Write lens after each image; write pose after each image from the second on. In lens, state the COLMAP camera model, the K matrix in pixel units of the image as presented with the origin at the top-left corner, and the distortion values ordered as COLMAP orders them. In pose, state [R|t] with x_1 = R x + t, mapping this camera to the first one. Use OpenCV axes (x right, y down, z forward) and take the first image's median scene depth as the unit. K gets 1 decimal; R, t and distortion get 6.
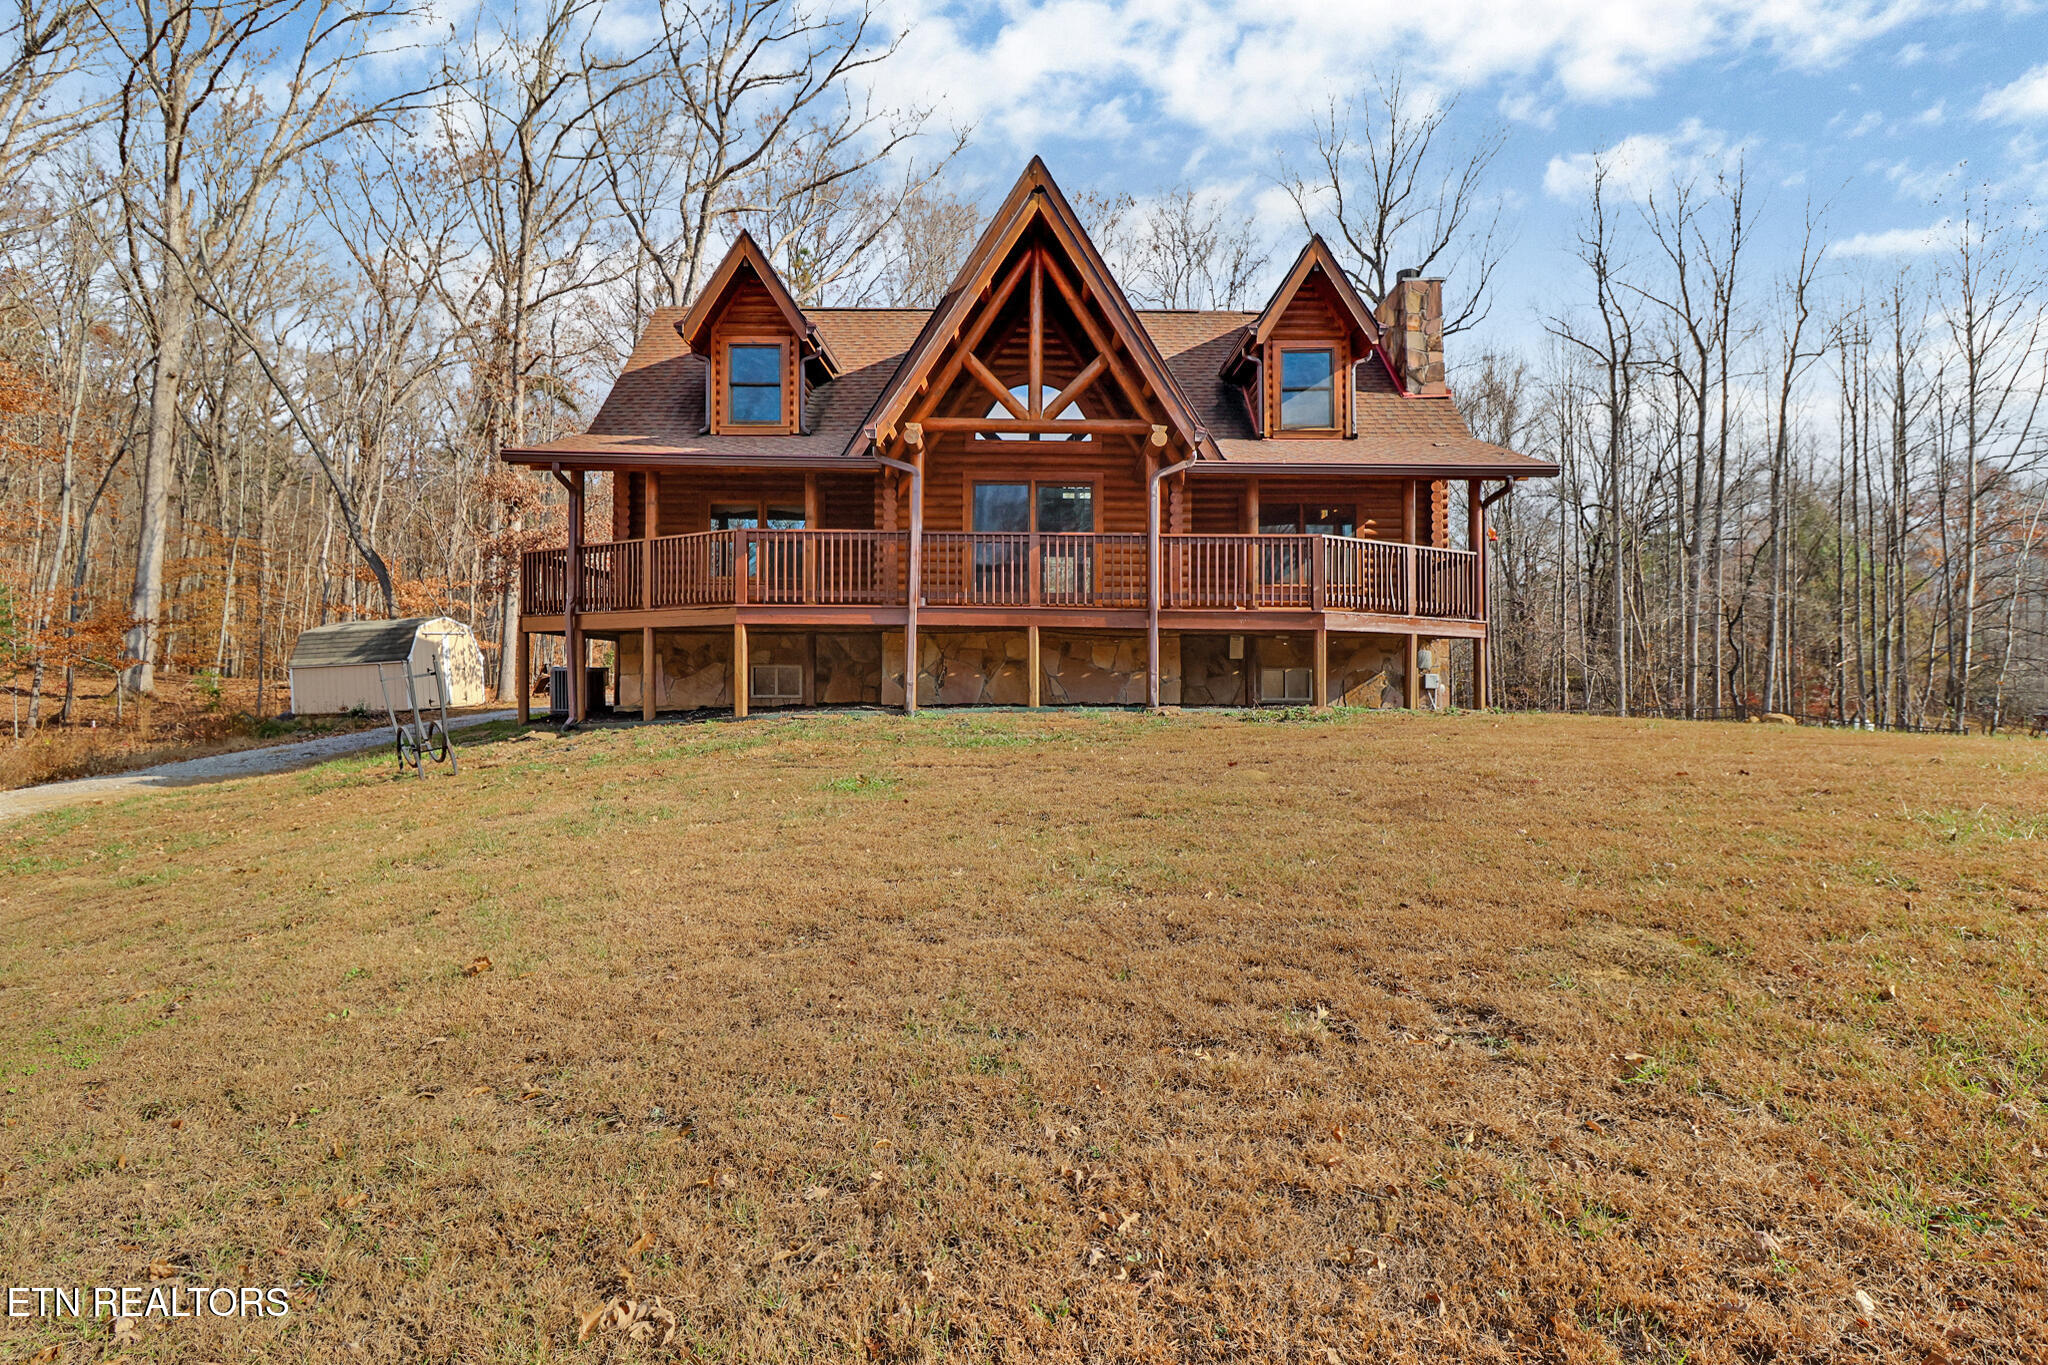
lens RADIAL K [[1060.8, 0, 1024.5], [0, 1060.8, 682.6], [0, 0, 1]] dist [-0.015195, -0.000781]
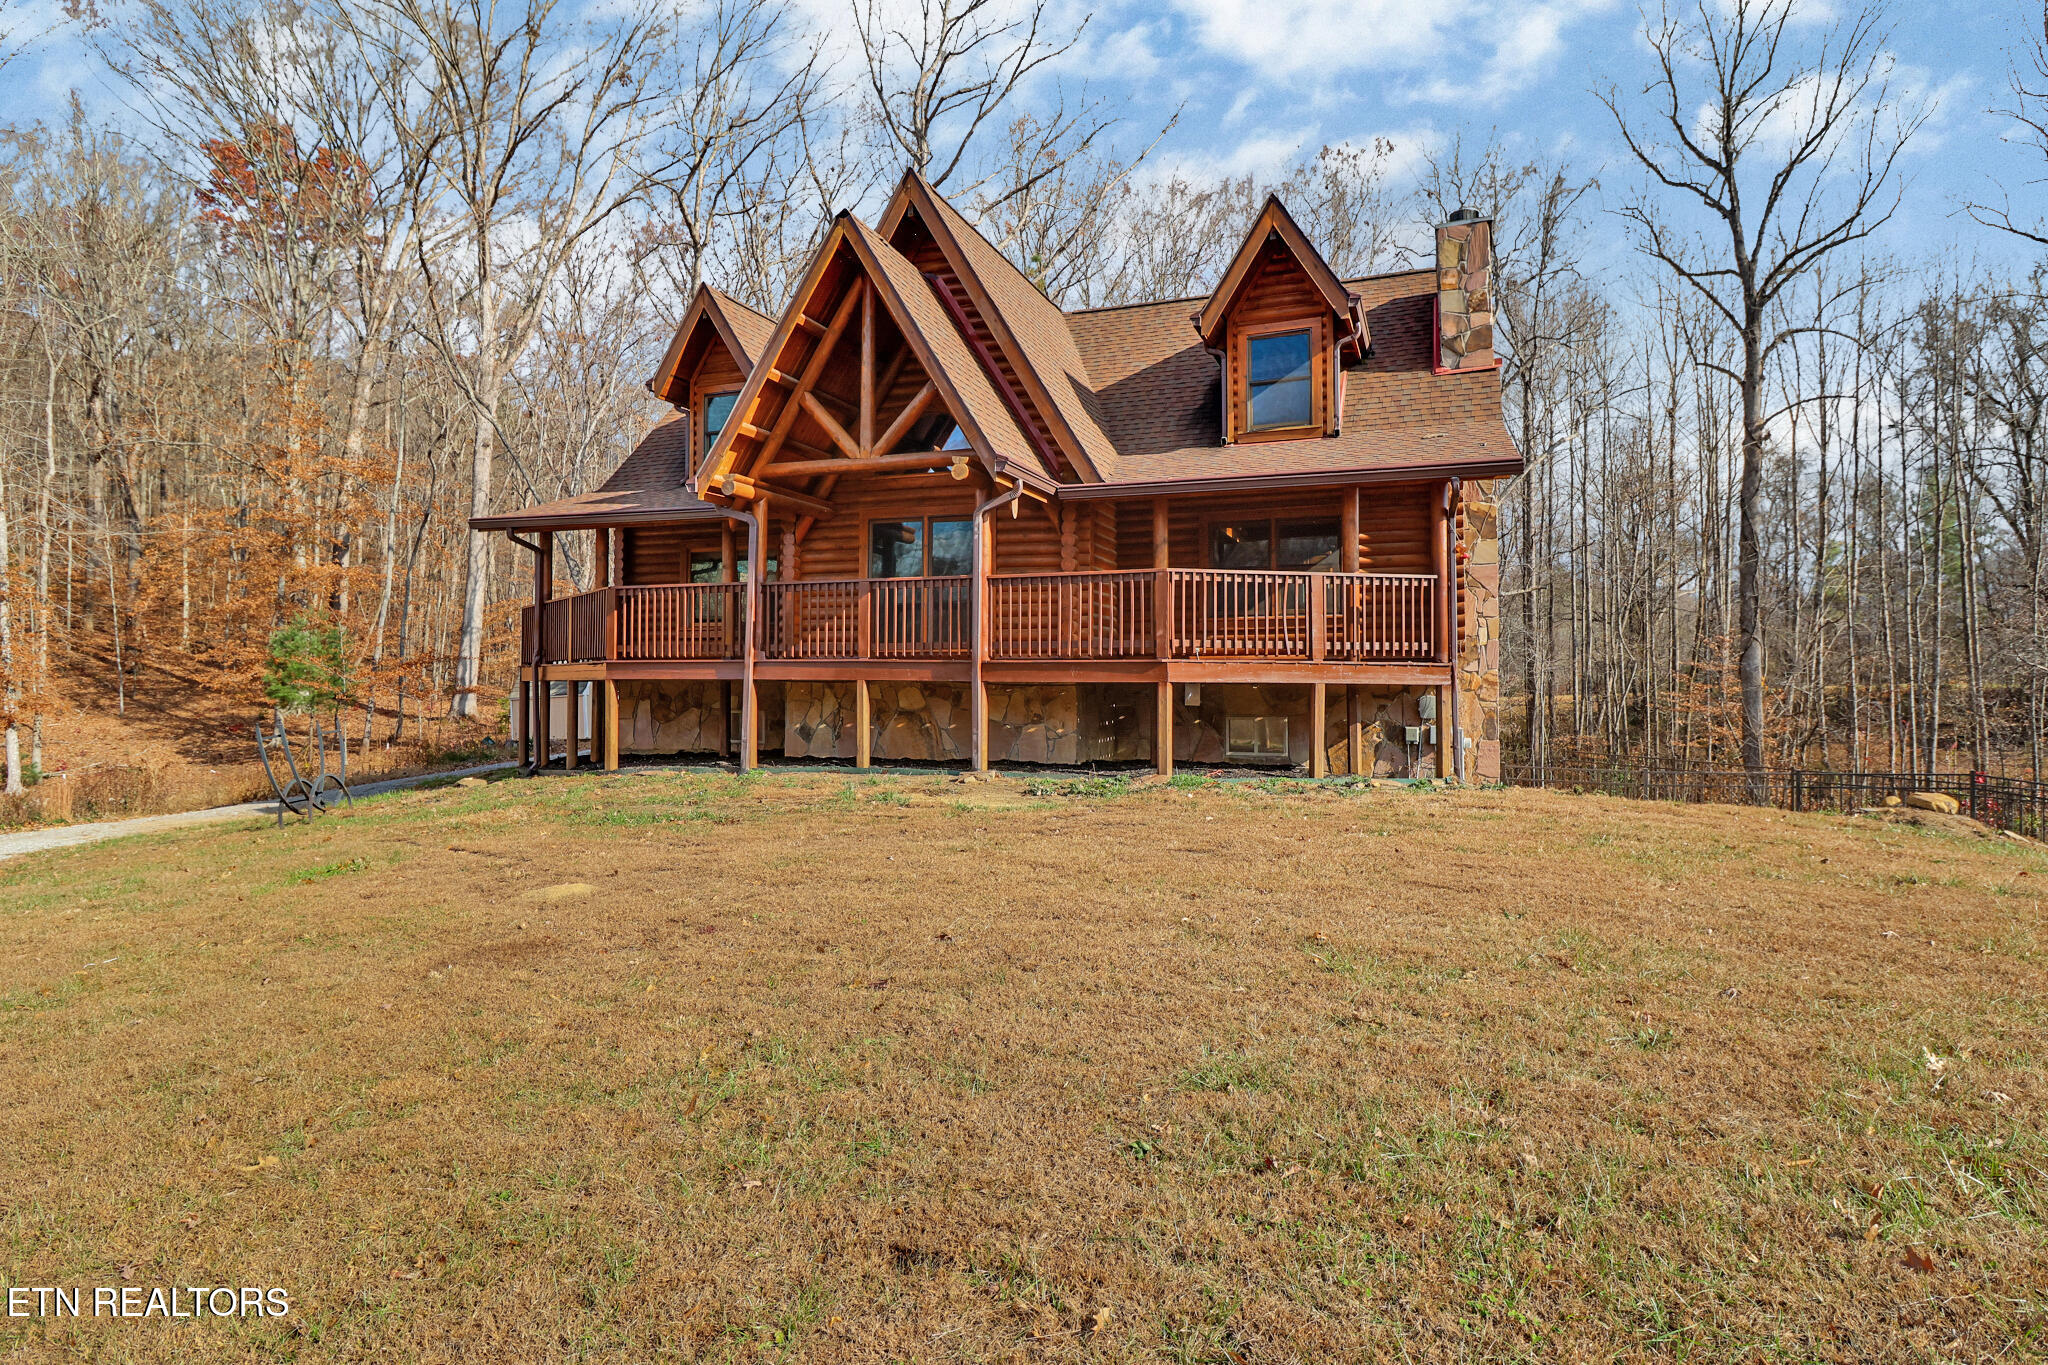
lens RADIAL K [[1127.6, 0, 1024.2], [0, 1127.6, 682.0], [0, 0, 1]] dist [-0.003478, -0.000008]
pose [[0.928574, -0.004711, -0.371117, 0.421766], [0.002504, 0.999976, -0.006430, -0.037261], [0.371139, 0.005042, 0.928564, 0.108816]]
